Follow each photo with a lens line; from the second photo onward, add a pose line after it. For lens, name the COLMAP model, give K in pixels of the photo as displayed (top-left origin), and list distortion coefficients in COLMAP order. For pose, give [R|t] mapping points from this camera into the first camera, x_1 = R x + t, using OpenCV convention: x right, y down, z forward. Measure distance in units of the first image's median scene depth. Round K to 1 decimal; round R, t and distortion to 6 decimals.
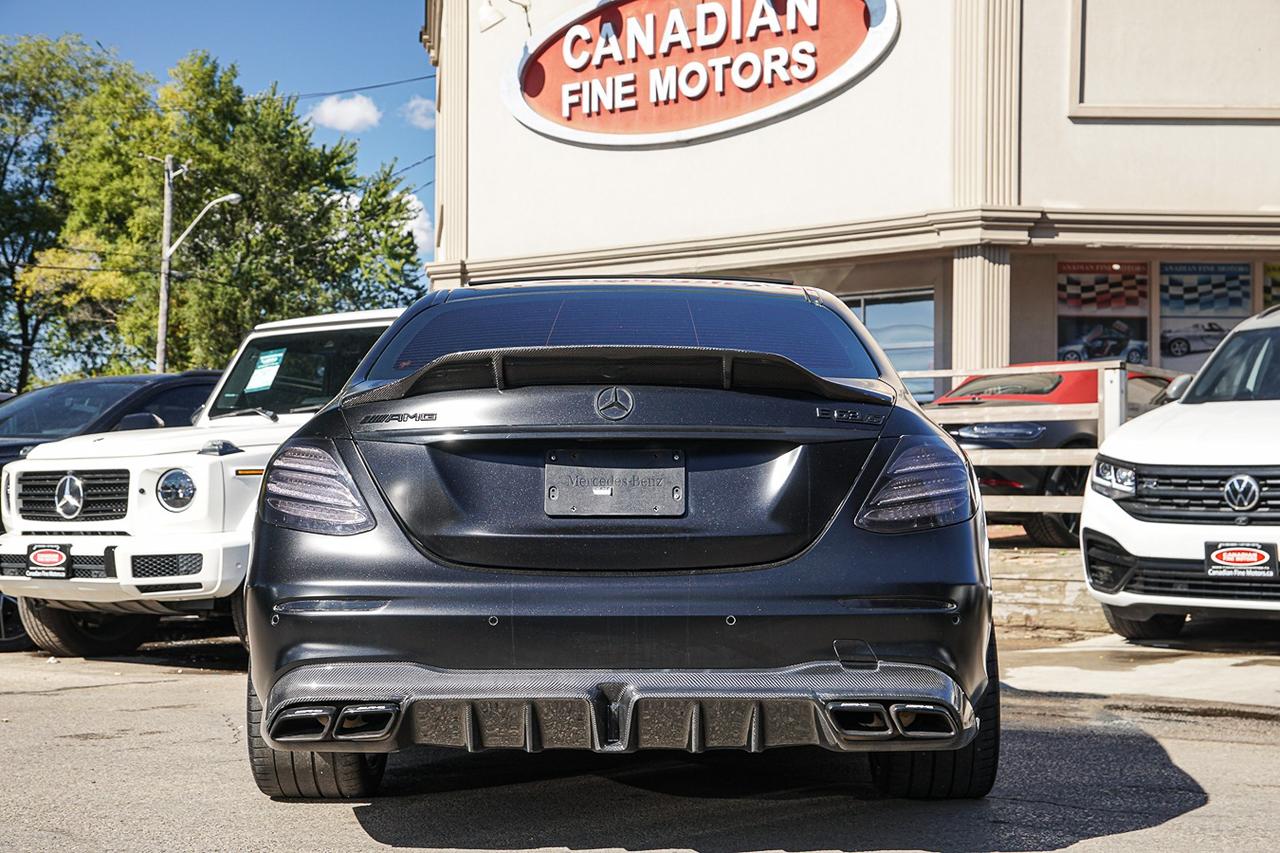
lens RADIAL K [[2004.8, 0, 638.0], [0, 2004.8, 448.2], [0, 0, 1]] dist [0.127761, 0.568574]
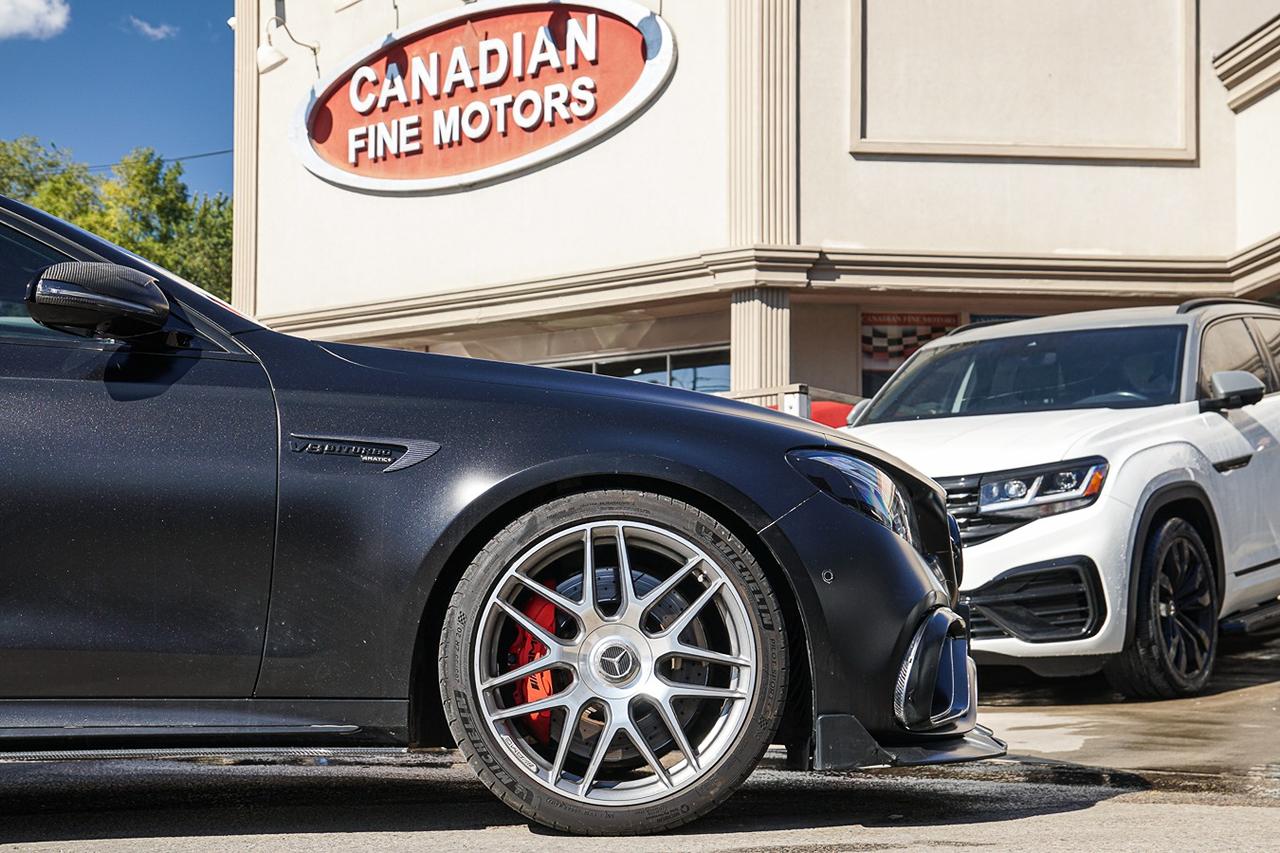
lens RADIAL K [[1991.5, 0, 640.0], [0, 1991.5, 426.5], [0, 0, 1]] dist [0.131183, 0.024326]
pose [[0.999997, -0.001700, 0.001537, 0.100753], [0.001795, 0.997950, -0.063968, 0.018718], [-0.001425, 0.063970, 0.997951, 0.079821]]
